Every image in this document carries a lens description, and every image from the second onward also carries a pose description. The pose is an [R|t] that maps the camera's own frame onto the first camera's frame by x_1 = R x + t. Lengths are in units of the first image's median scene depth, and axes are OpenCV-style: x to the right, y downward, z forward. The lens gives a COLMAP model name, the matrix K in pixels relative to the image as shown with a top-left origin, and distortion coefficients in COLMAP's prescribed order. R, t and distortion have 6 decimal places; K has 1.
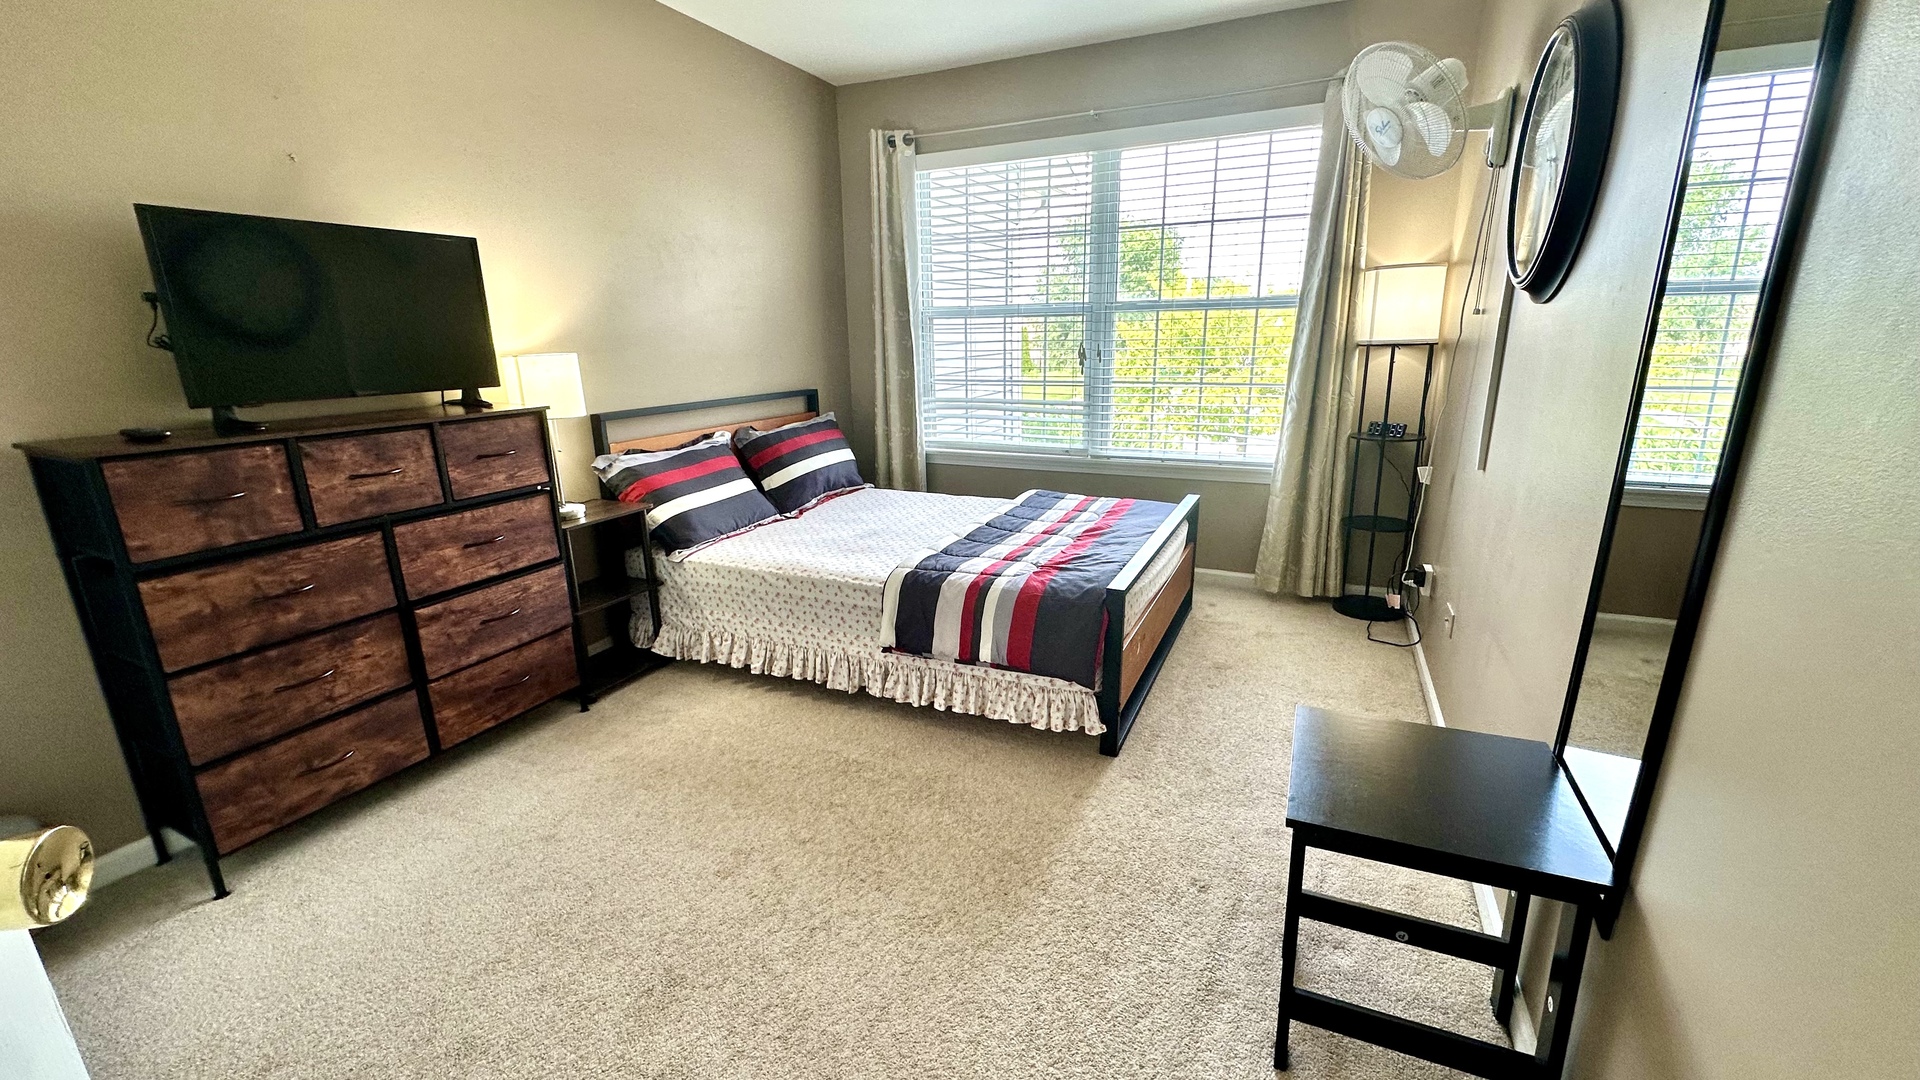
lens RADIAL K [[765.5, 0, 962.9], [0, 765.5, 538.6], [0, 0, 1]] dist [-0.005252, 0.000866]
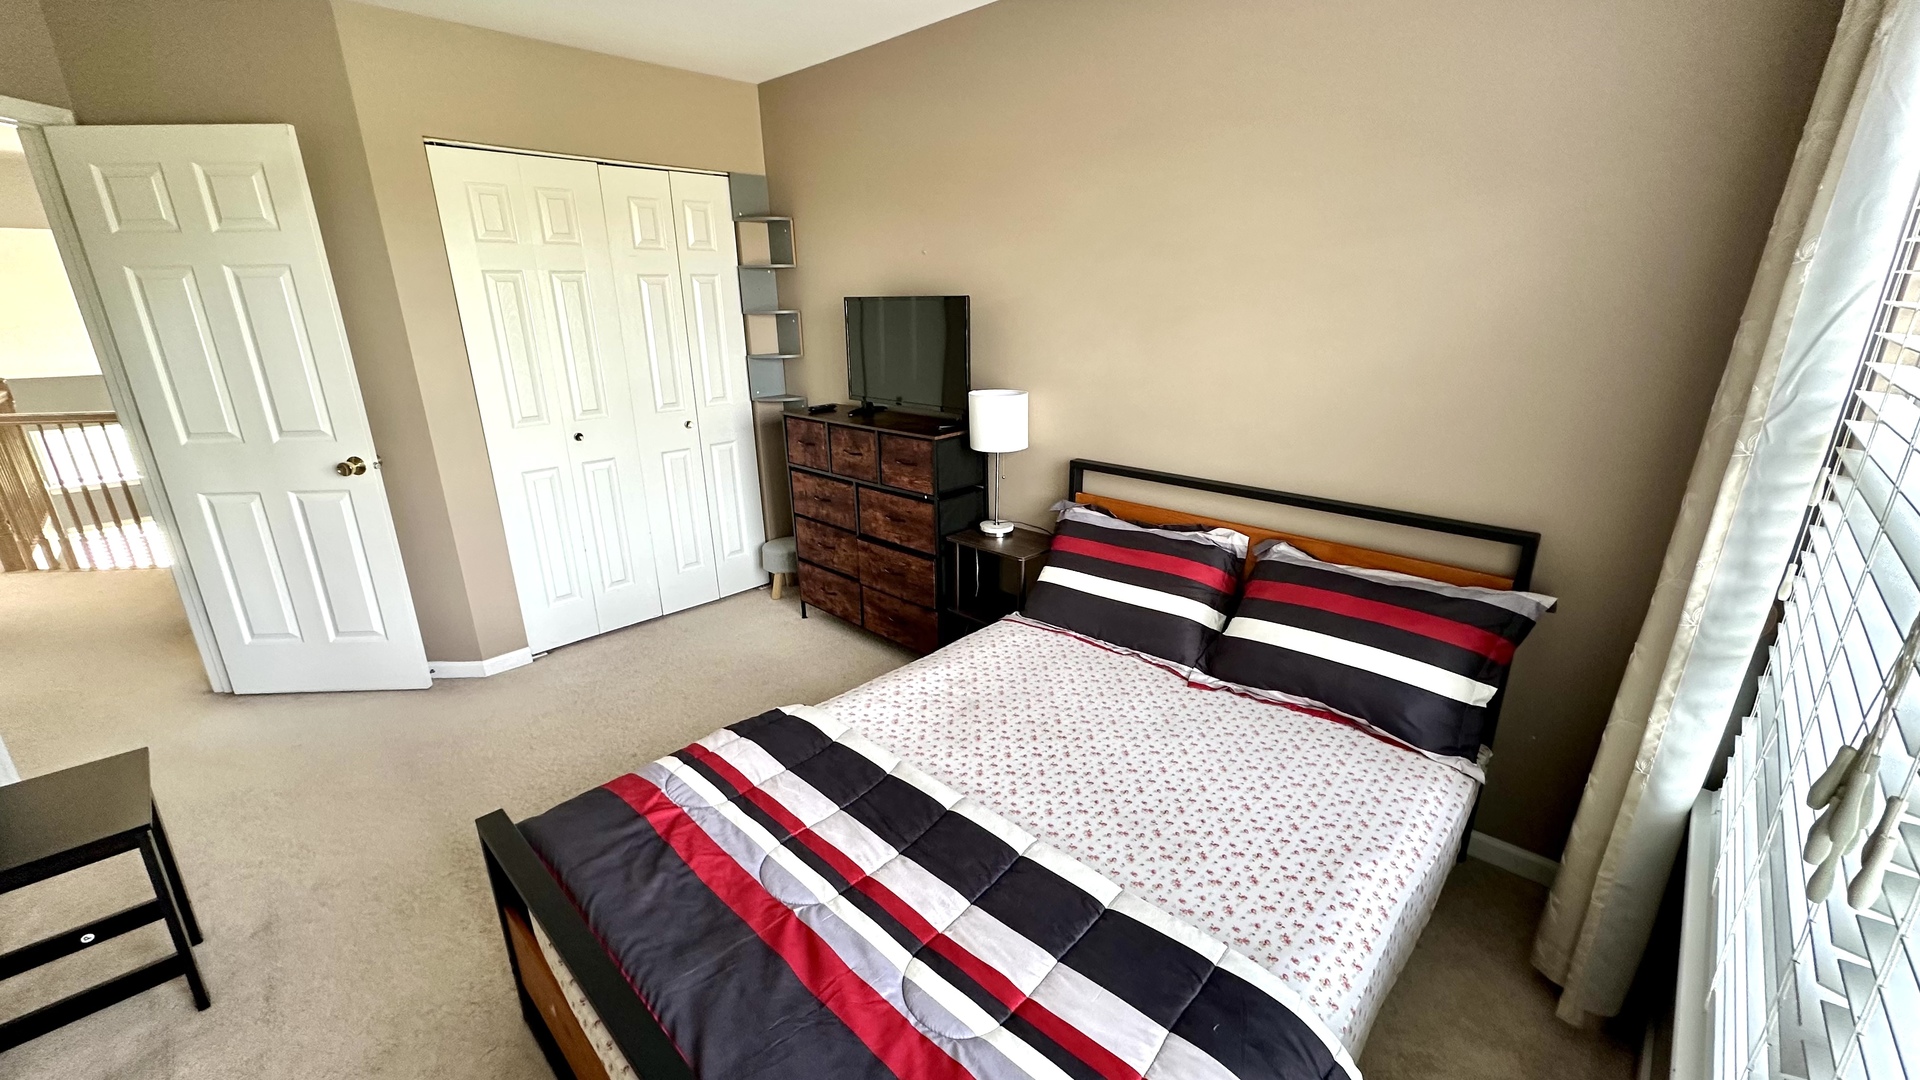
lens RADIAL K [[765.5, 0, 961.0], [0, 765.5, 546.6], [0, 0, 1]] dist [-0.005252, 0.000866]
pose [[-0.324355, 0.317582, -0.891031, 0.614591], [-0.228255, 0.887846, 0.399536, -0.550207], [0.917983, 0.332974, -0.215488, 1.459206]]
